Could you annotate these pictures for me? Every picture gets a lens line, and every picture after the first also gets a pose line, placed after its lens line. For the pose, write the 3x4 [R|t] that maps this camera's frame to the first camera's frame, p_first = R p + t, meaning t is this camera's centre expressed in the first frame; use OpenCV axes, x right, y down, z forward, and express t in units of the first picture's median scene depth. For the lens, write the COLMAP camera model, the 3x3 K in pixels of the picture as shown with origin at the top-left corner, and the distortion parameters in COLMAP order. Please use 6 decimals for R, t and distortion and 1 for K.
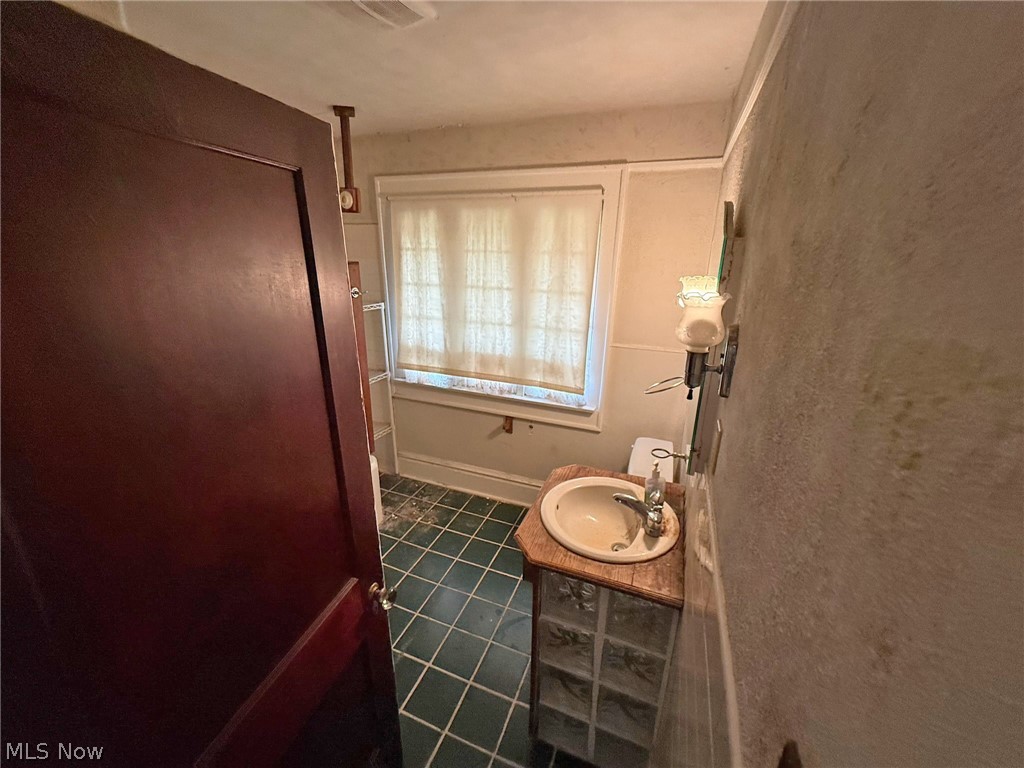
lens RADIAL K [[407.6, 0, 512.0], [0, 407.6, 384.0], [0, 0, 1]] dist [0.000856, -0.000004]
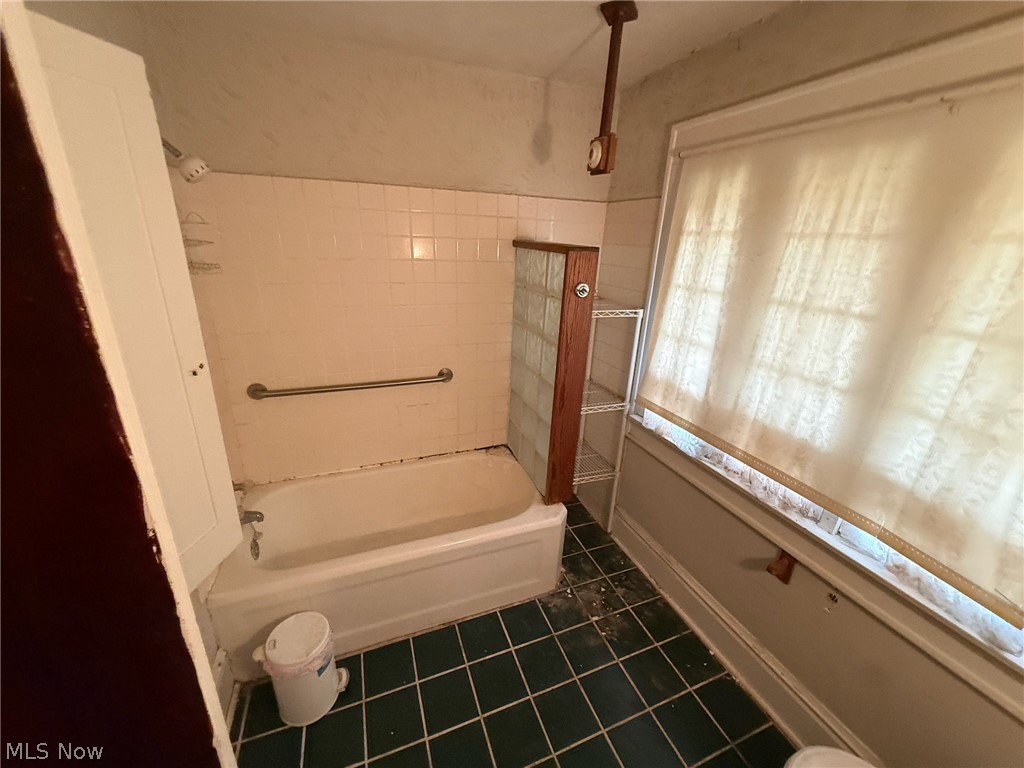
lens RADIAL K [[407.6, 0, 512.0], [0, 407.6, 384.0], [0, 0, 1]] dist [0.000856, -0.000004]
pose [[0.687183, 0.258425, -0.678967, 0.048481], [-0.259643, 0.960229, 0.102692, -0.094352], [0.678502, 0.105721, 0.726951, 0.363757]]
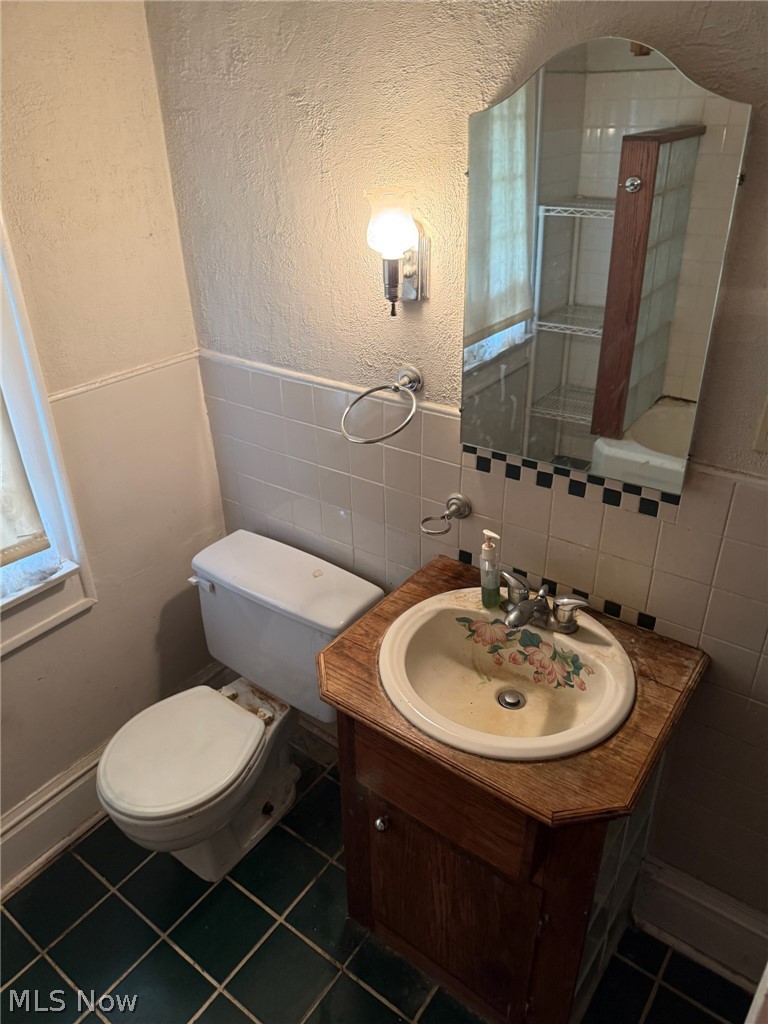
lens RADIAL K [[724.6, 0, 384.0], [0, 724.6, 512.0], [0, 0, 1]] dist [0.001185, 0.000176]
pose [[0.244289, -0.475424, 0.845160, -0.279947], [0.328175, 0.860670, 0.389292, -0.148386], [-0.912482, 0.182260, 0.366274, 0.417682]]
